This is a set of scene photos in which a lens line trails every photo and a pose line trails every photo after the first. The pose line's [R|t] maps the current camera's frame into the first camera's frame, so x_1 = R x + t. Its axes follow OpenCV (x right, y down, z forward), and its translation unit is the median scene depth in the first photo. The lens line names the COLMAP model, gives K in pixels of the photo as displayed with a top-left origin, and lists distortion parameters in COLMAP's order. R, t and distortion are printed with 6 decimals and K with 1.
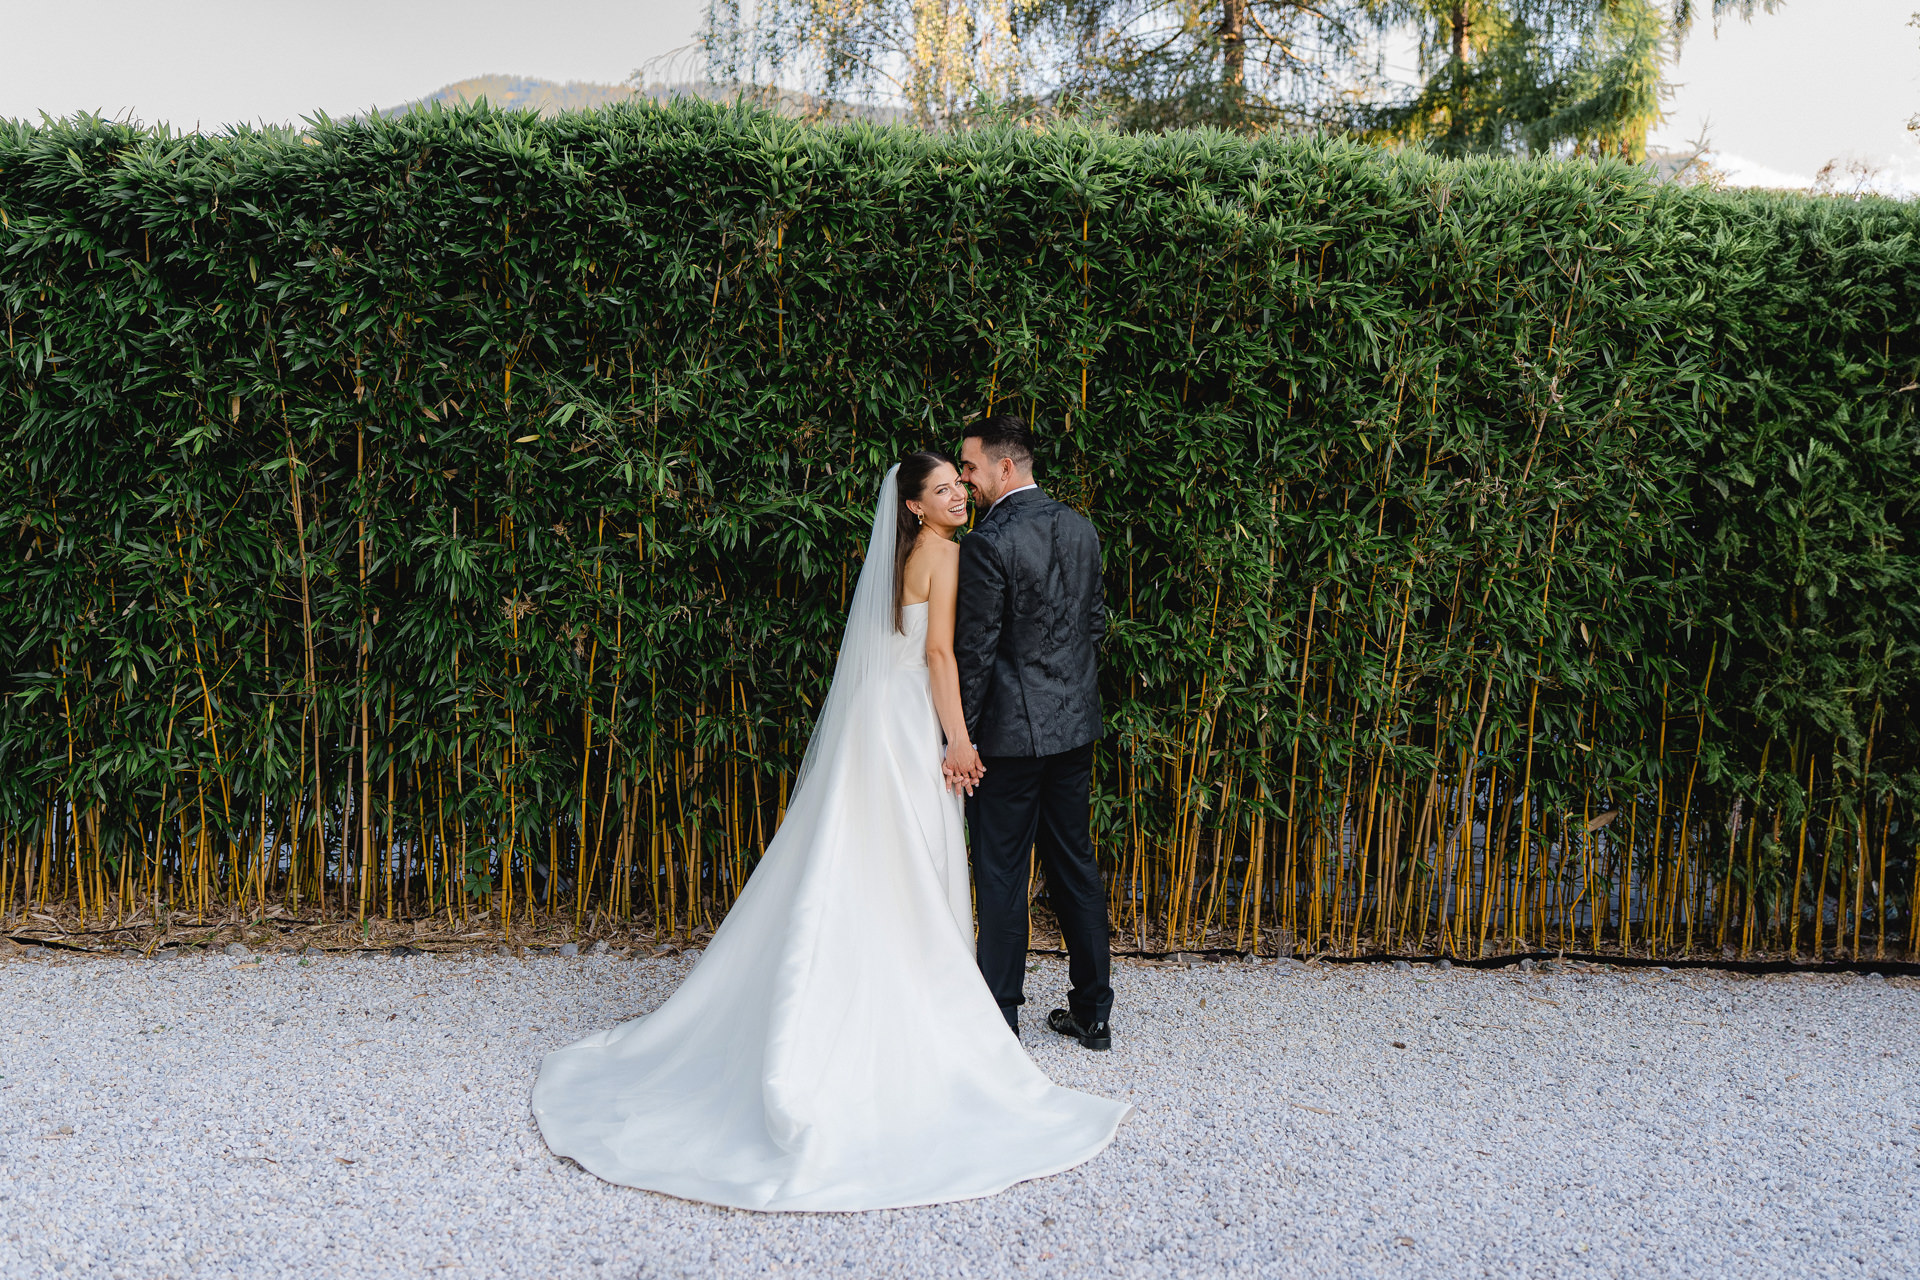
lens RADIAL K [[1589.9, 0, 980.1], [0, 1589.9, 642.3], [0, 0, 1]] dist [0.001106, -0.005747]
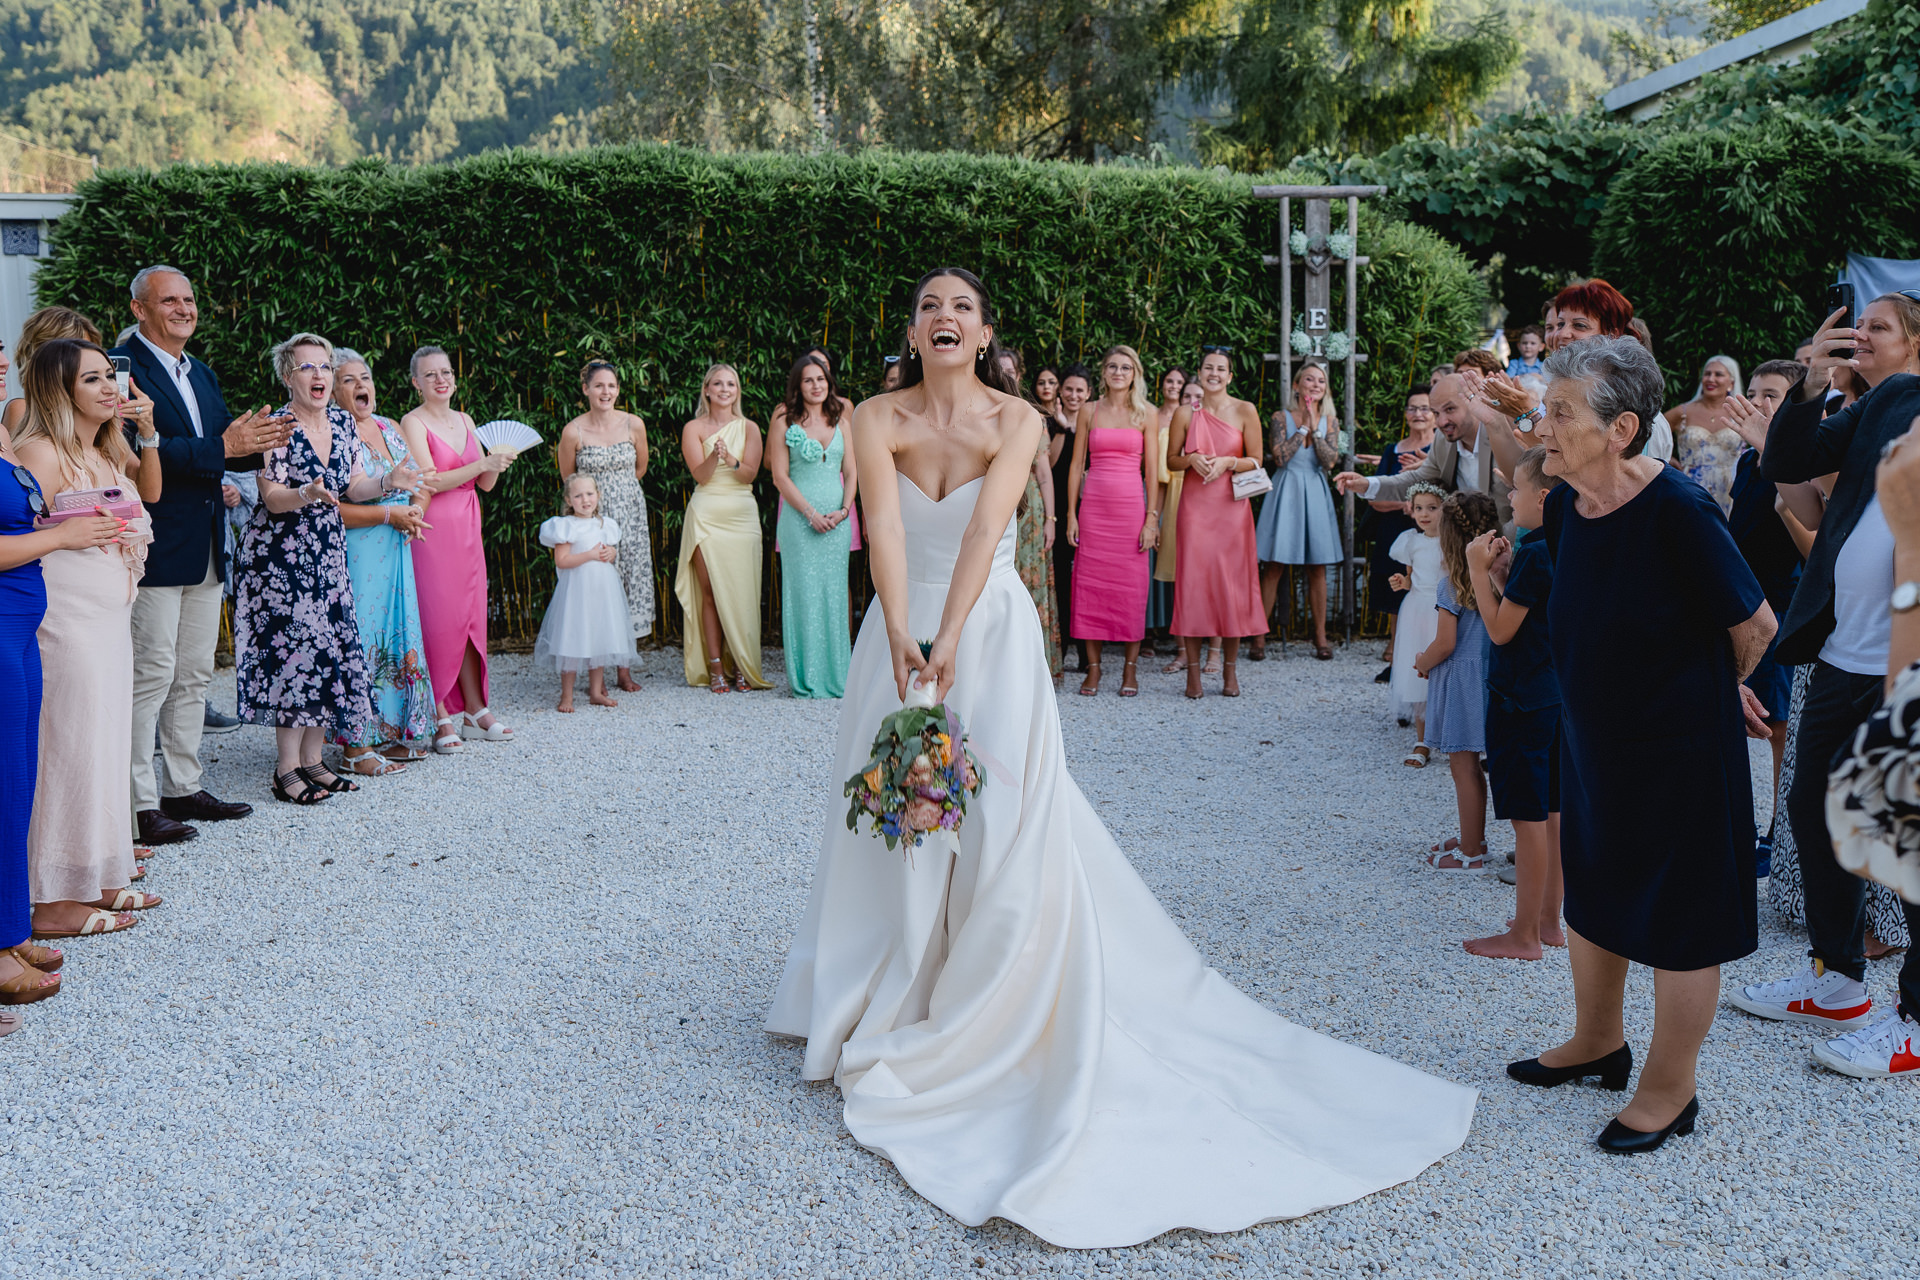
lens RADIAL K [[1603.0, 0, 965.9], [0, 1603.0, 637.1], [0, 0, 1]] dist [0.001015, 0.002381]
pose [[0.998110, -0.034568, 0.050818, 0.057573], [0.029037, 0.993963, 0.105807, 0.007826], [-0.054169, -0.104132, 0.993087, -0.791176]]
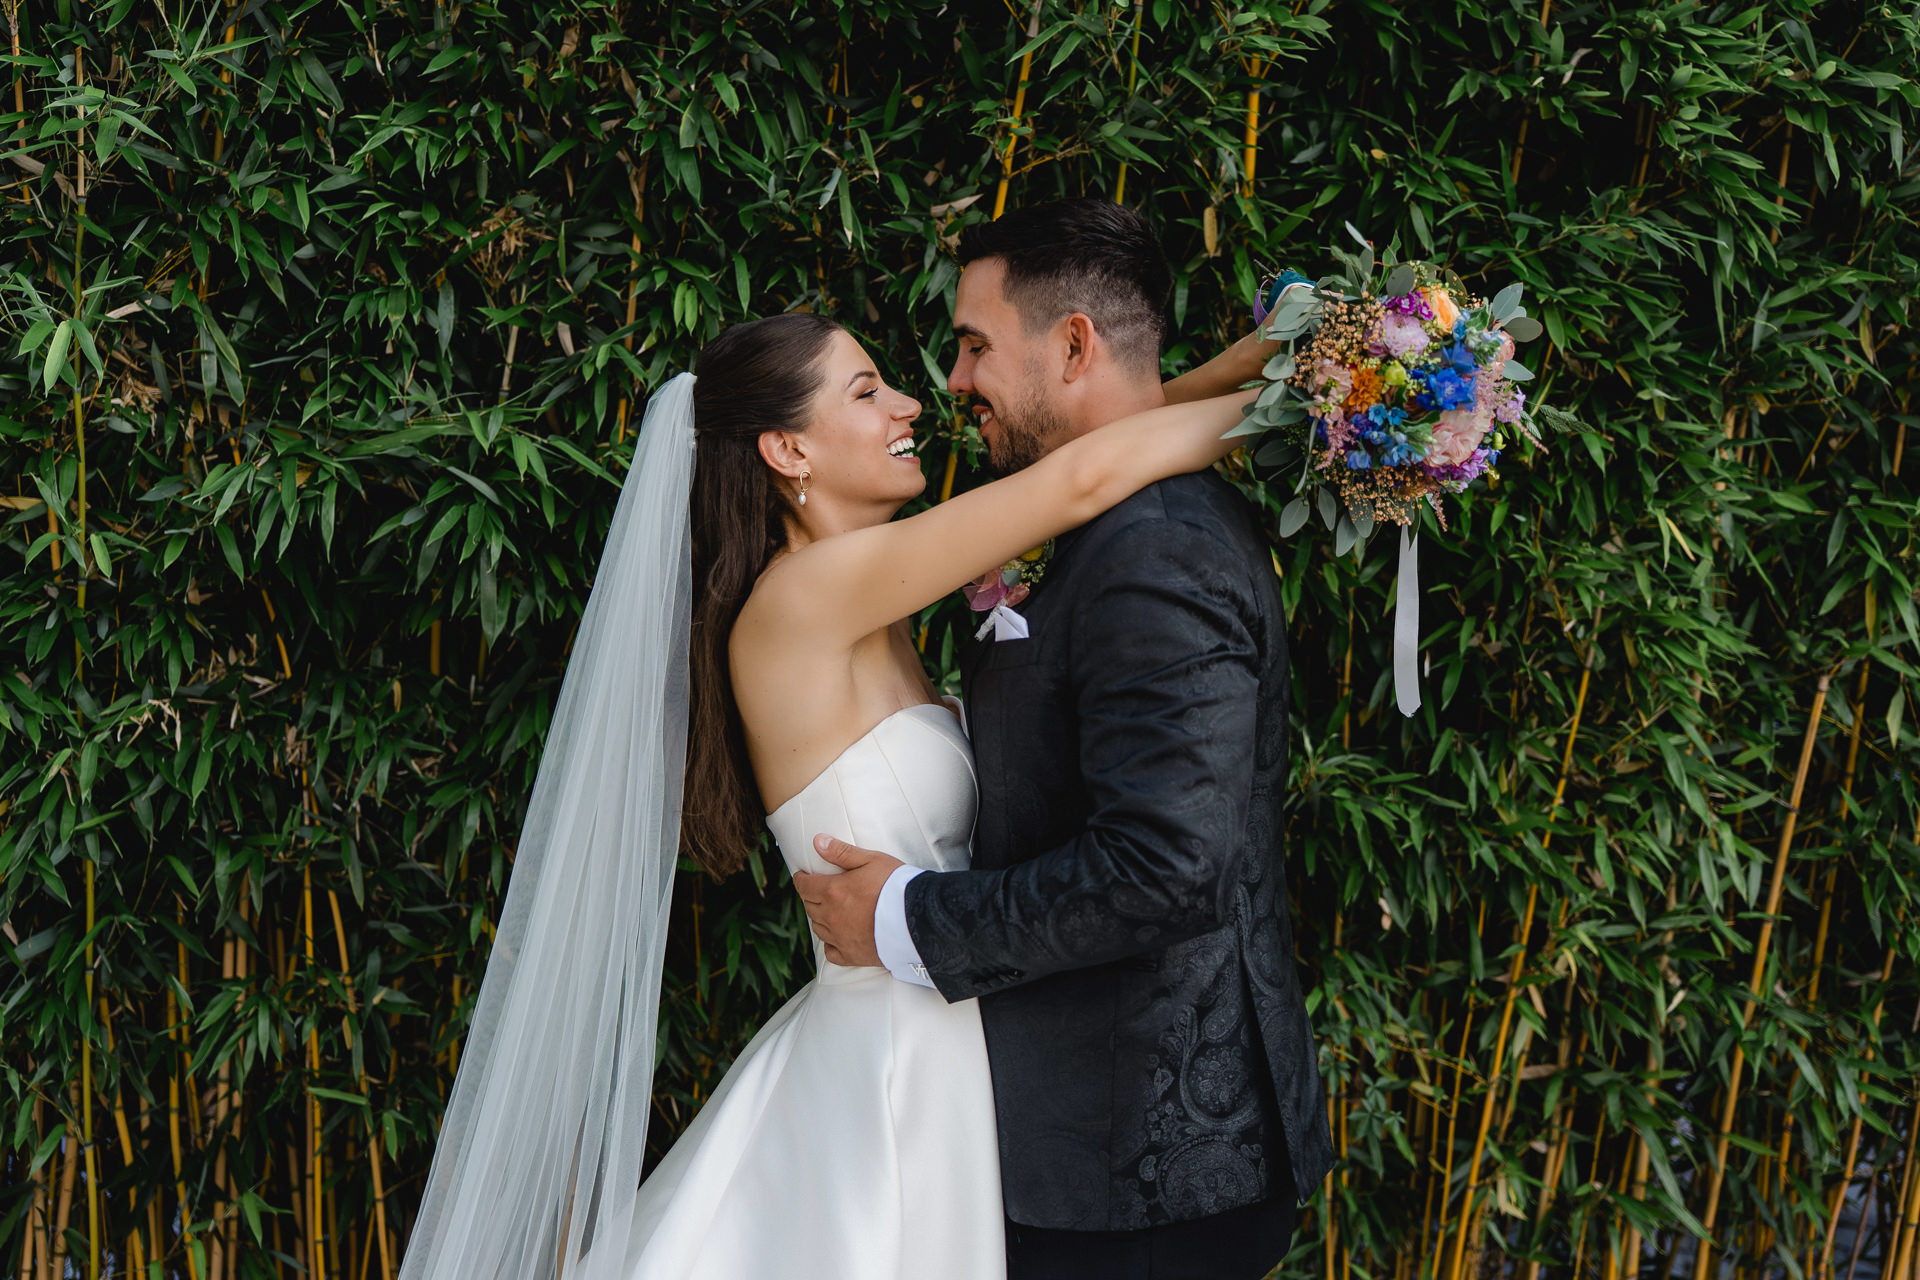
lens RADIAL K [[2228.3, 0, 1003.6], [0, 2228.3, 619.7], [0, 0, 1]] dist [-0.006234, 0.018782]
pose [[0.998882, 0.022622, 0.041518, -0.013498], [-0.023128, 0.999663, 0.011756, -0.052818], [-0.041239, -0.012703, 0.999069, 0.484258]]
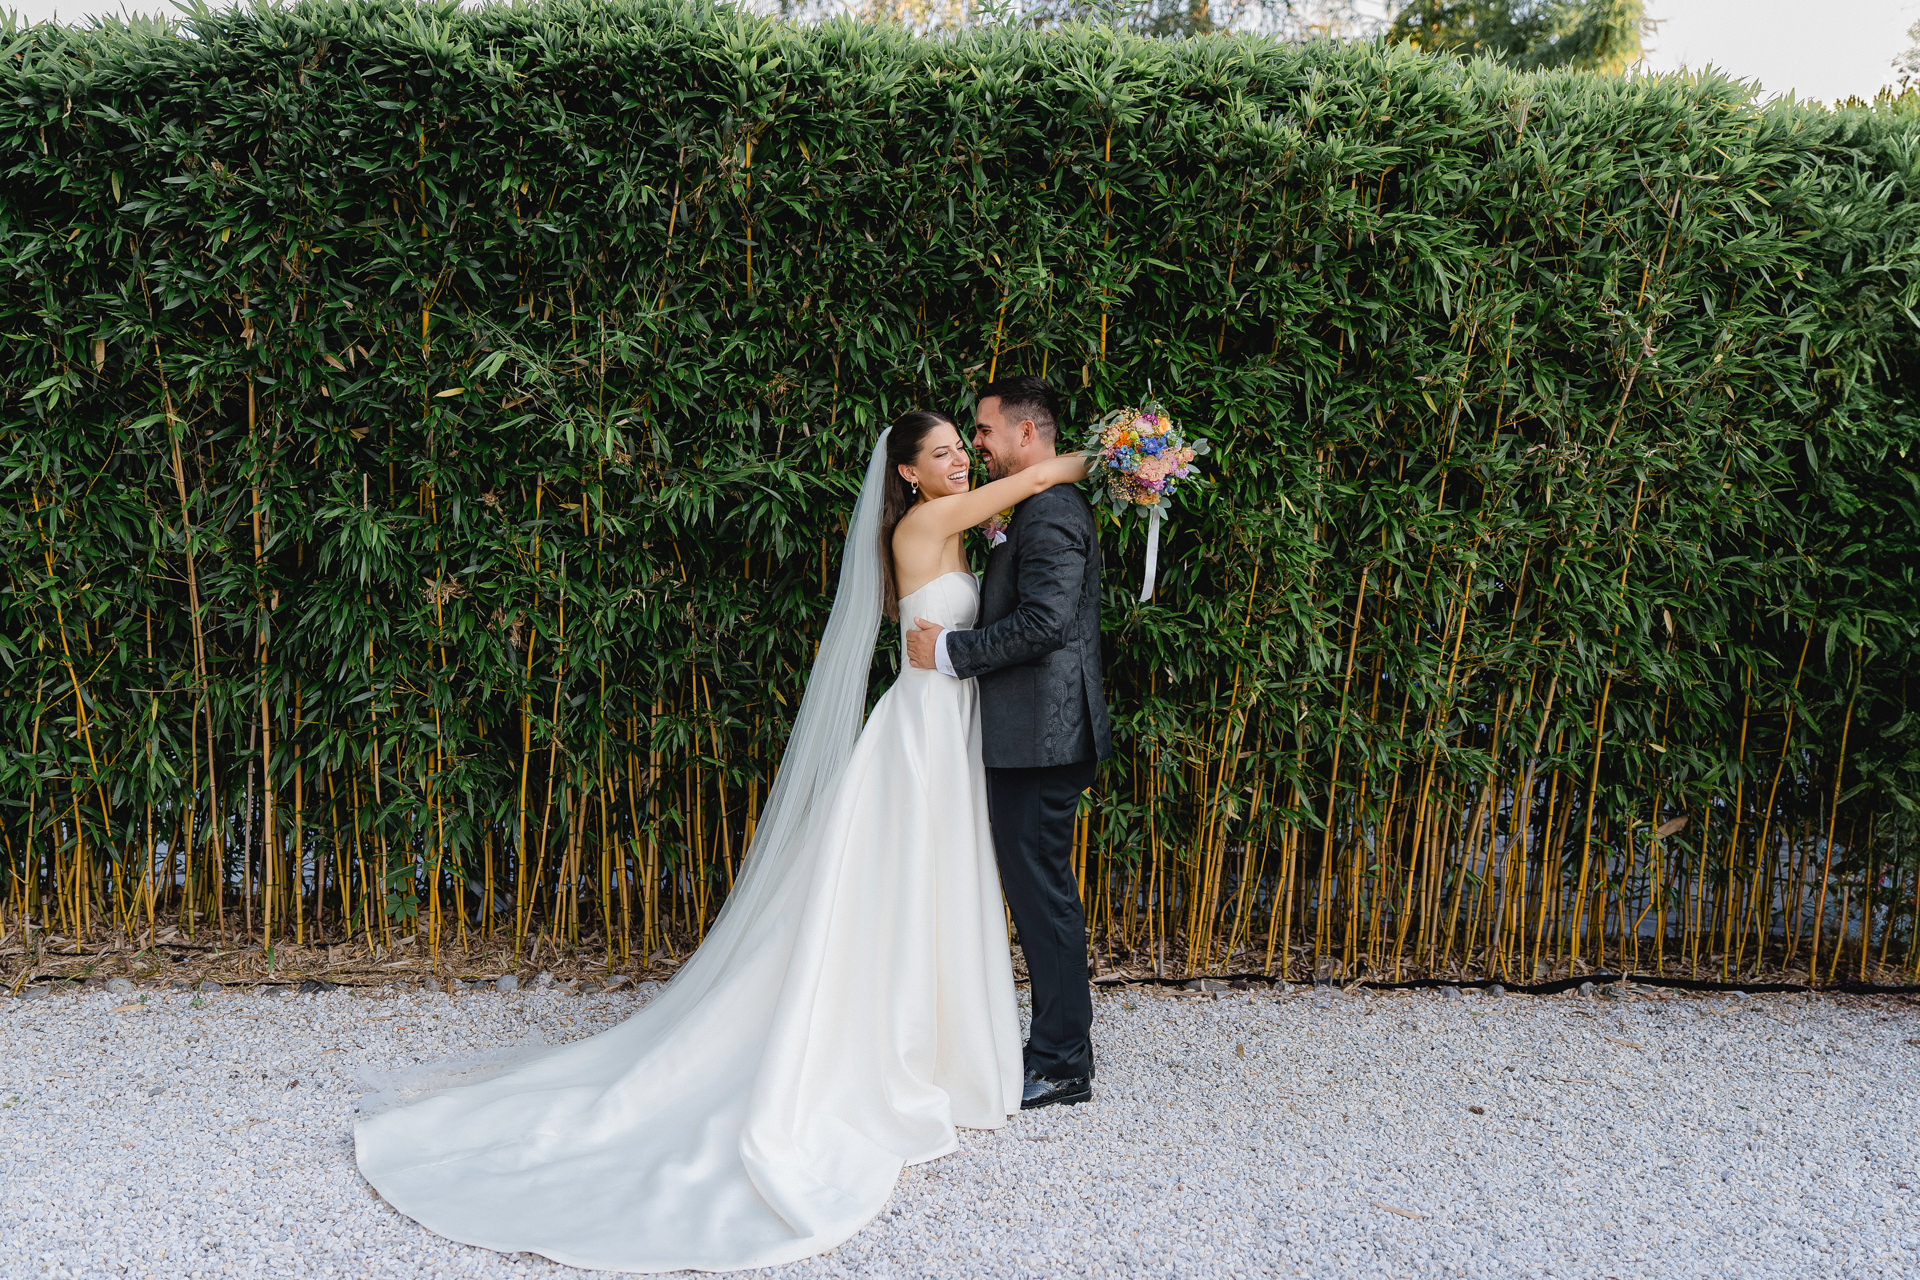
lens RADIAL K [[1580.1, 0, 974.7], [0, 1580.1, 655.8], [0, 0, 1]] dist [-0.002317, -0.001135]
pose [[0.999635, 0.001406, 0.026979, -0.027817], [-0.002640, 0.998949, 0.045768, -0.027028], [-0.026886, -0.045823, 0.998588, 0.145761]]
